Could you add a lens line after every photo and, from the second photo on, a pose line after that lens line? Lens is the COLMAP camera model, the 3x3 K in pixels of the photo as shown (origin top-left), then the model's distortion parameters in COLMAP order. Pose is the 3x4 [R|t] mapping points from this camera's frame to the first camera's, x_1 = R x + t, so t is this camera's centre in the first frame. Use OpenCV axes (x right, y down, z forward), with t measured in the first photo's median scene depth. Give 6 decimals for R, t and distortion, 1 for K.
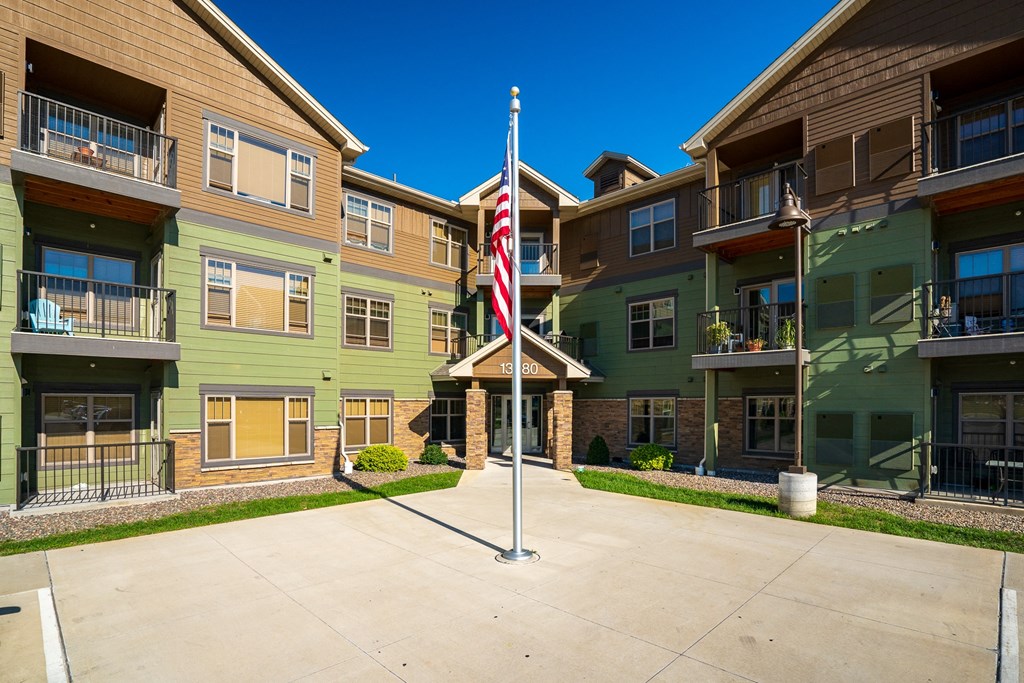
lens RADIAL K [[499.8, 0, 476.4], [0, 499.8, 395.1], [0, 0, 1]] dist [-0.000343, 0.000452]
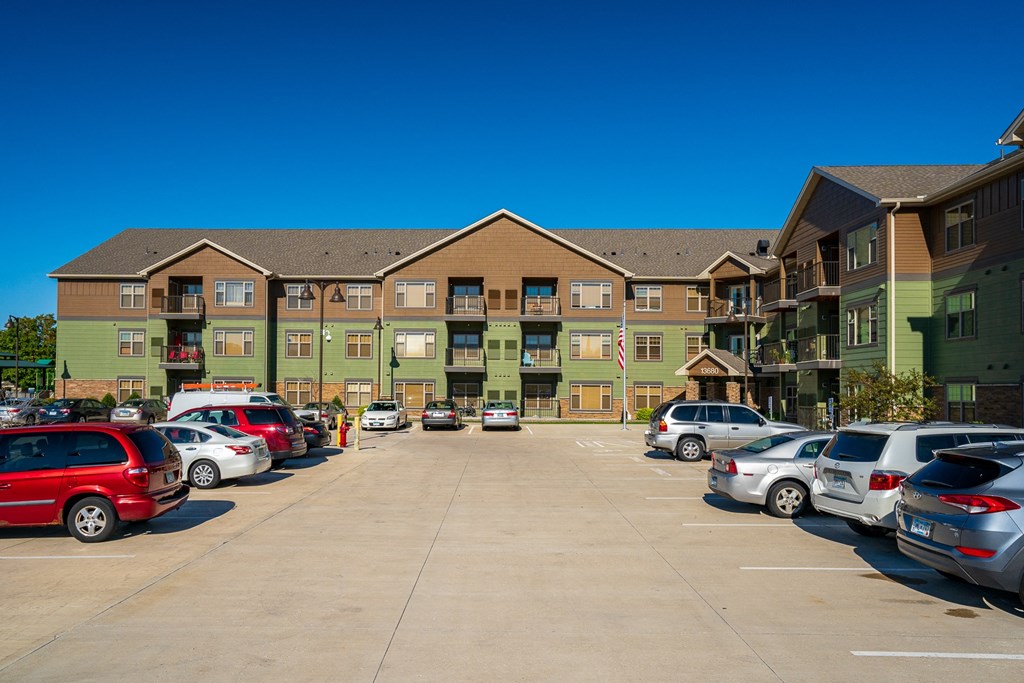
lens RADIAL K [[728.9, 0, 512.0], [0, 728.9, 341.5], [0, 0, 1]] dist [-0.001792, 0.000602]
pose [[0.748170, -0.042481, -0.662145, 1.551129], [0.006260, 0.998356, -0.056977, -0.009051], [0.663477, 0.038484, 0.747206, -1.832096]]
